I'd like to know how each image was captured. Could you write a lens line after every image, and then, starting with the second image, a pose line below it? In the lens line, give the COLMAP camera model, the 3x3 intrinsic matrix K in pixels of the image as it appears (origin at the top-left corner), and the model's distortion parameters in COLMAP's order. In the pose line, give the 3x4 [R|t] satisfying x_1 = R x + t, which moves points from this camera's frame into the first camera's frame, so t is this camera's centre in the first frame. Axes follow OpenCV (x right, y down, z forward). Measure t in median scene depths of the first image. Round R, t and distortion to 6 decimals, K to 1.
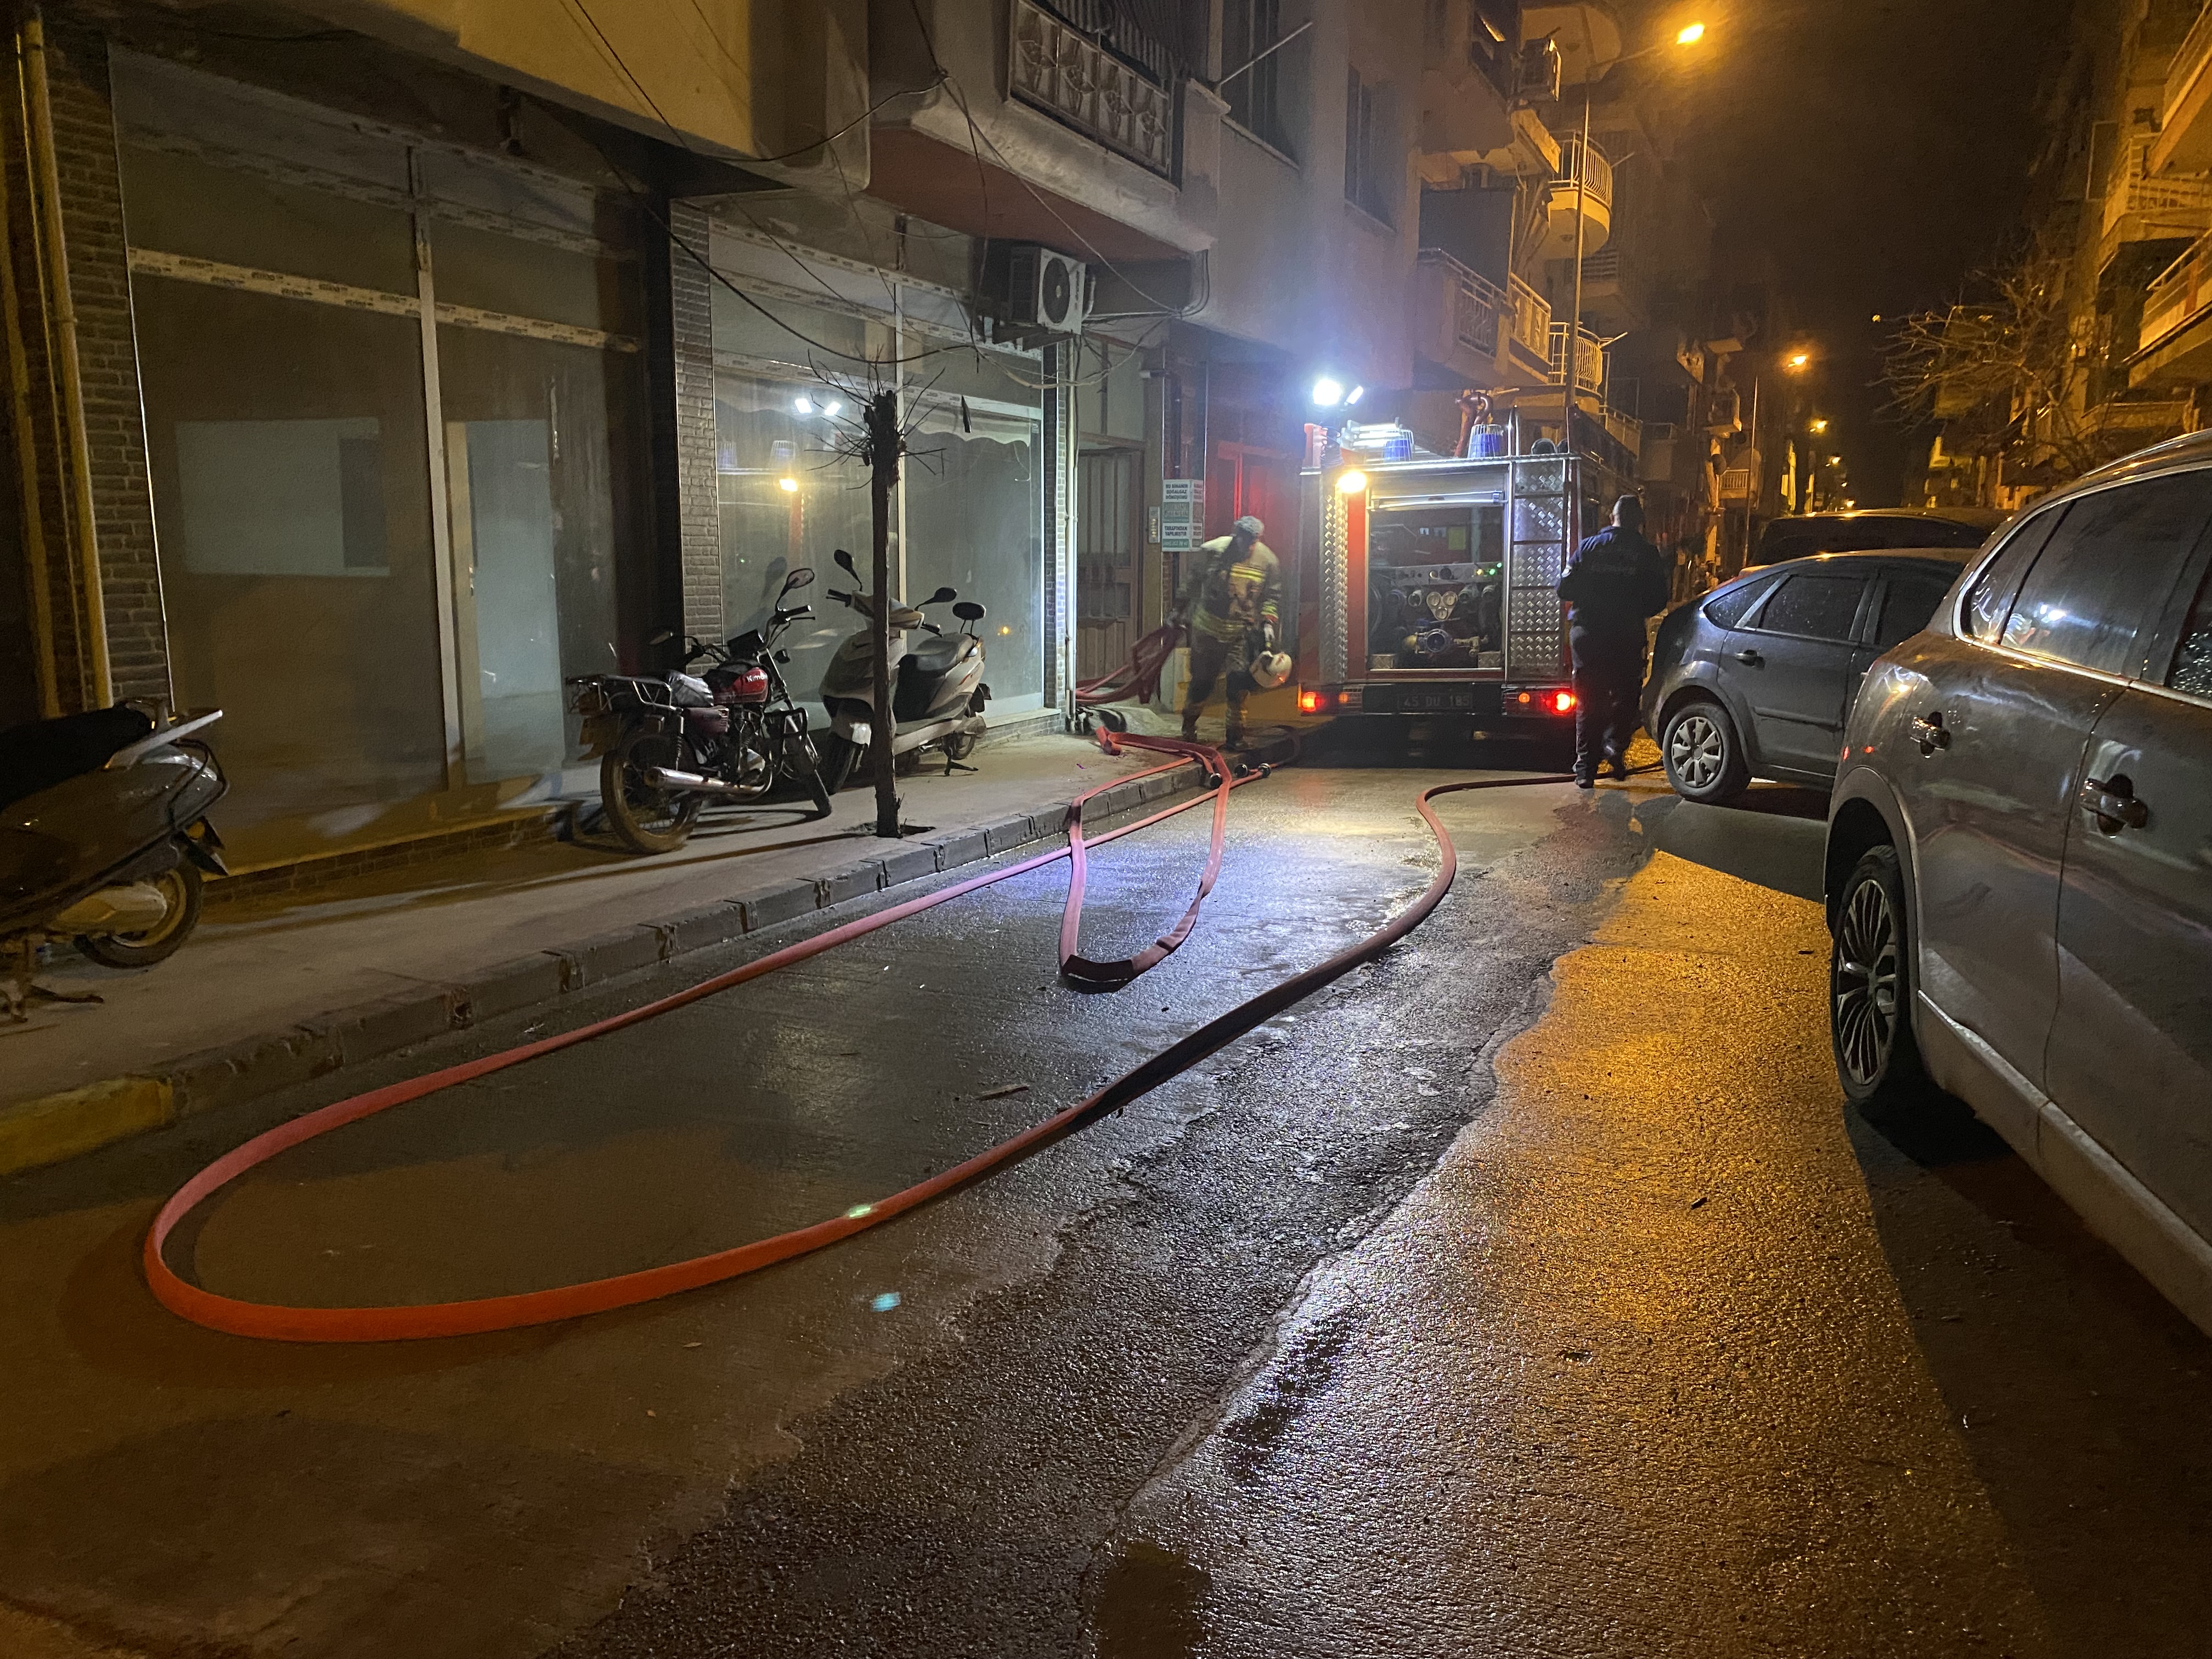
lens RADIAL K [[1670.5, 0, 1119.4], [0, 1670.5, 830.5], [0, 0, 1]] dist [0.013029, -0.004765]
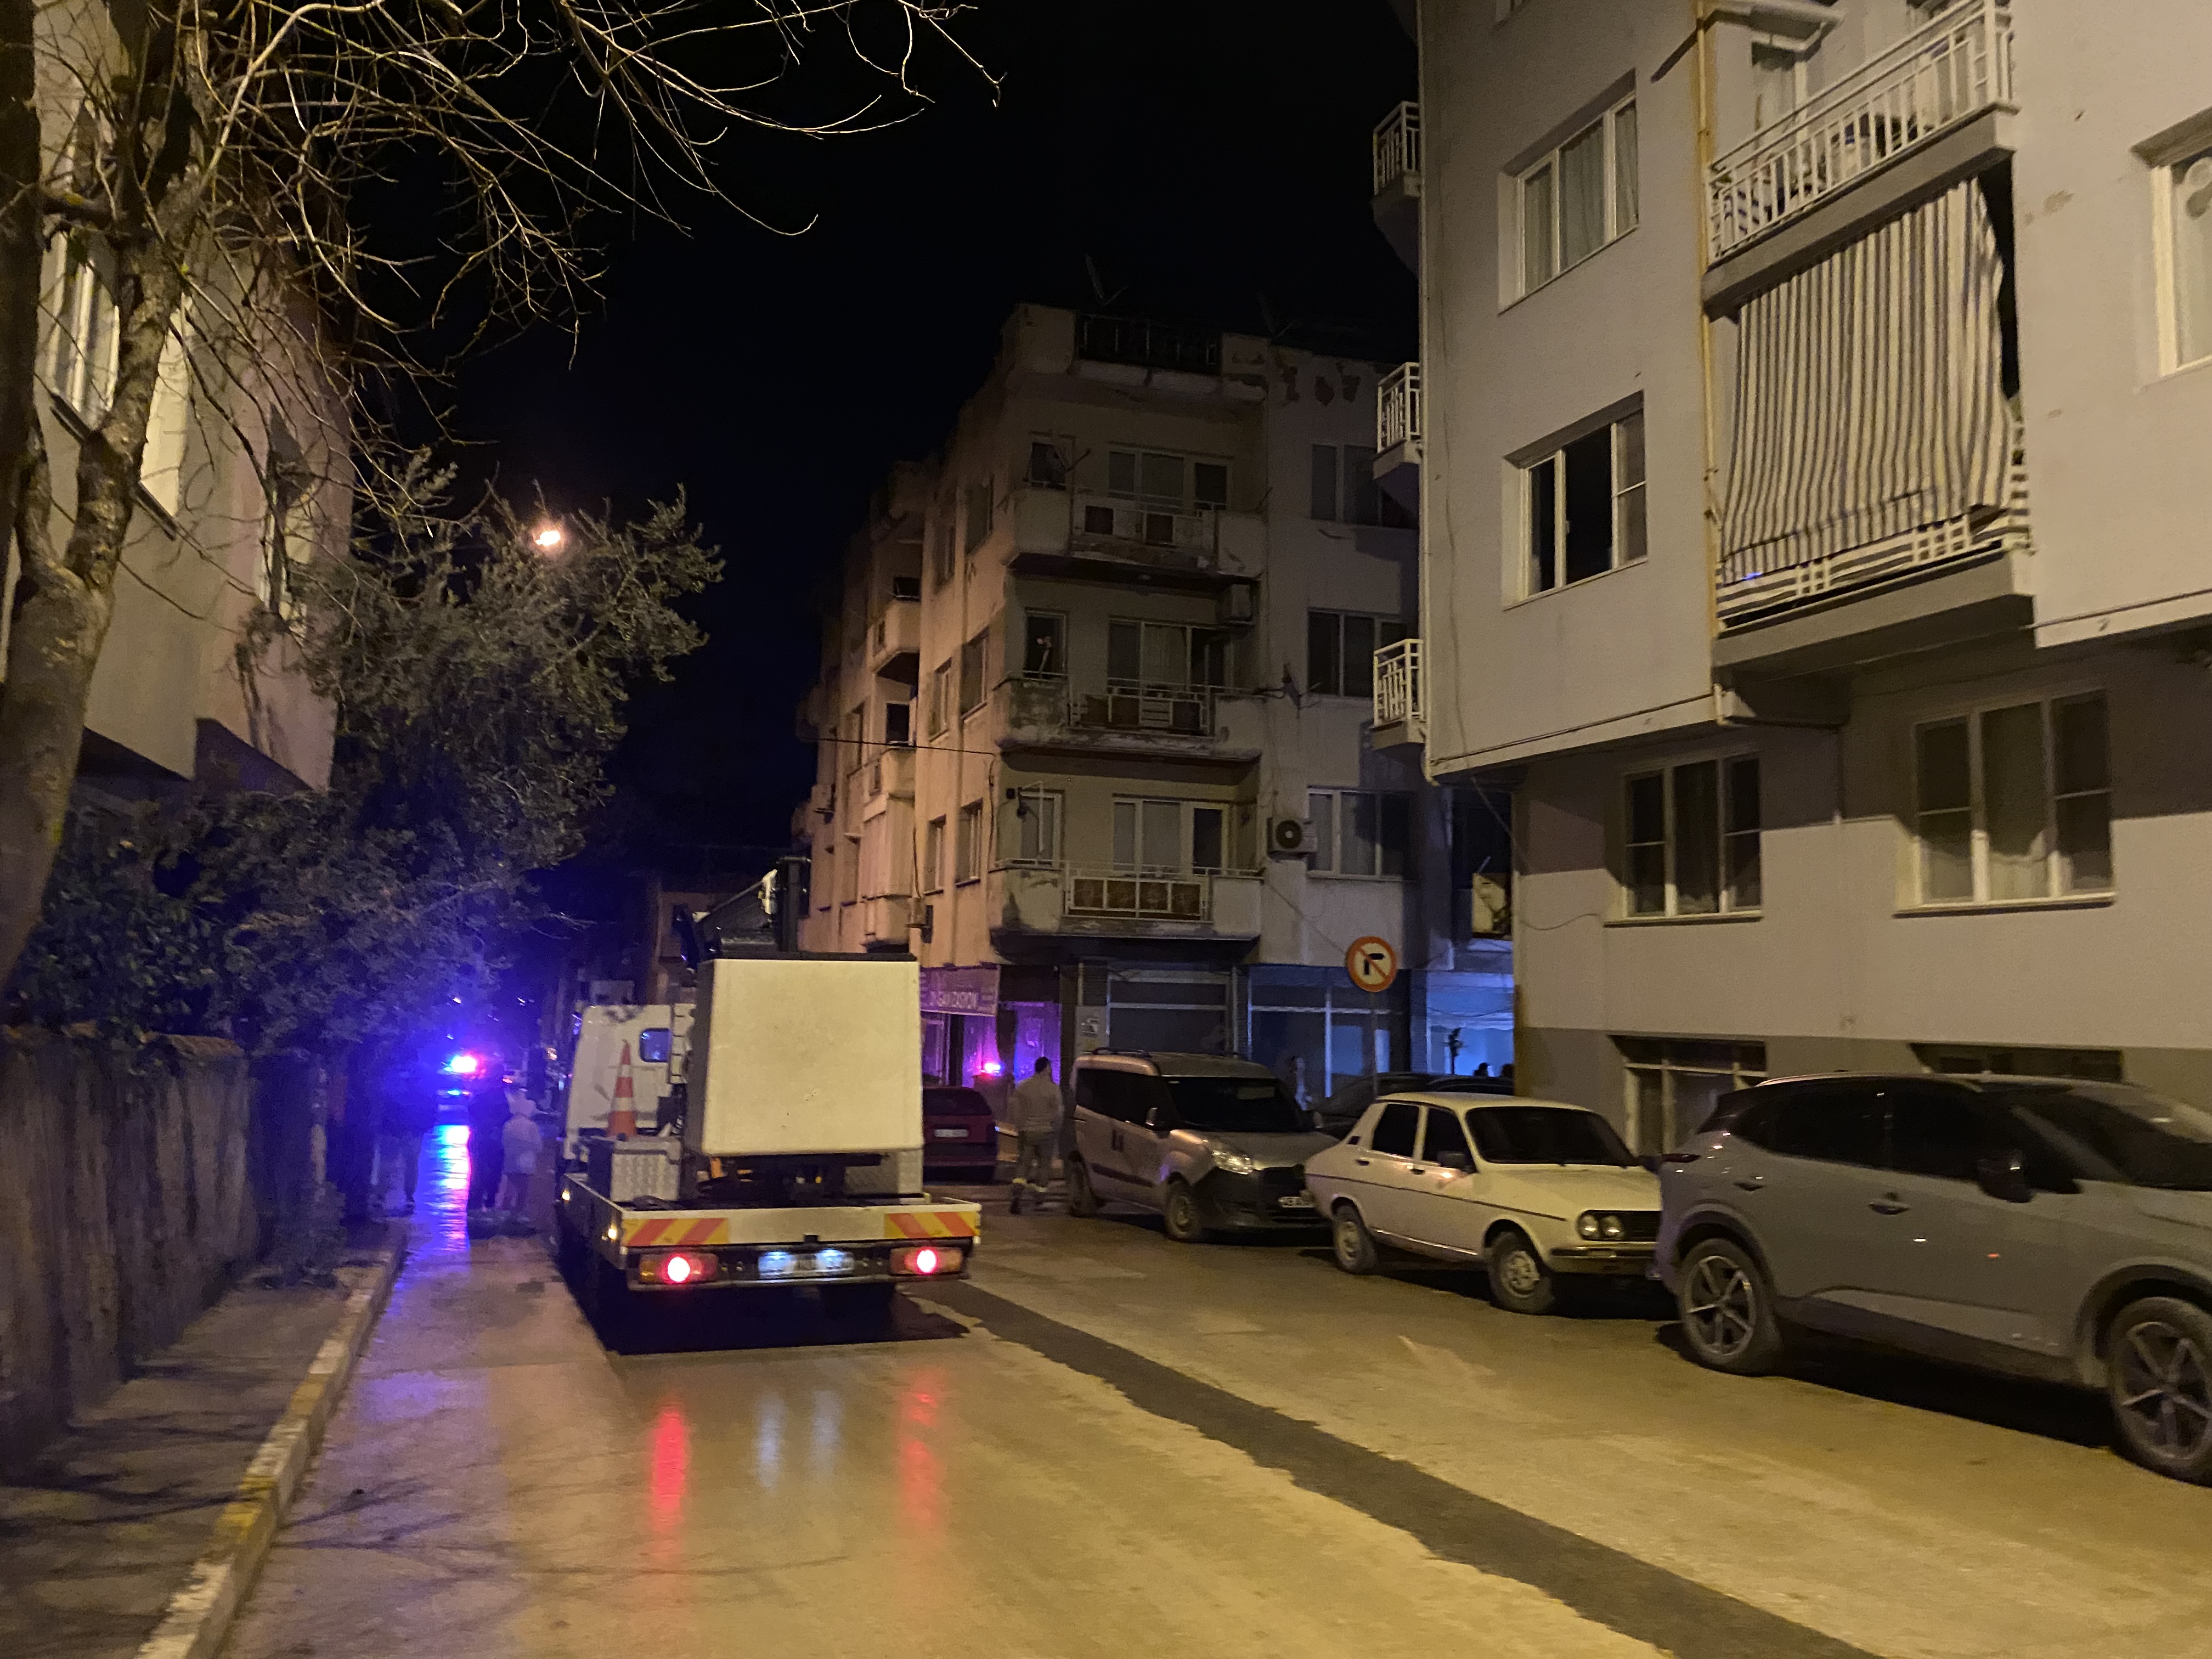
lens RADIAL K [[1674.2, 0, 1106.0], [0, 1674.2, 829.5], [0, 0, 1]] dist [0.008465, -0.000511]
pose [[0.656634, -0.067227, -0.751207, 1.473120], [-0.140413, 0.967710, -0.209337, 0.115373], [0.741024, 0.242937, 0.625992, -1.287576]]
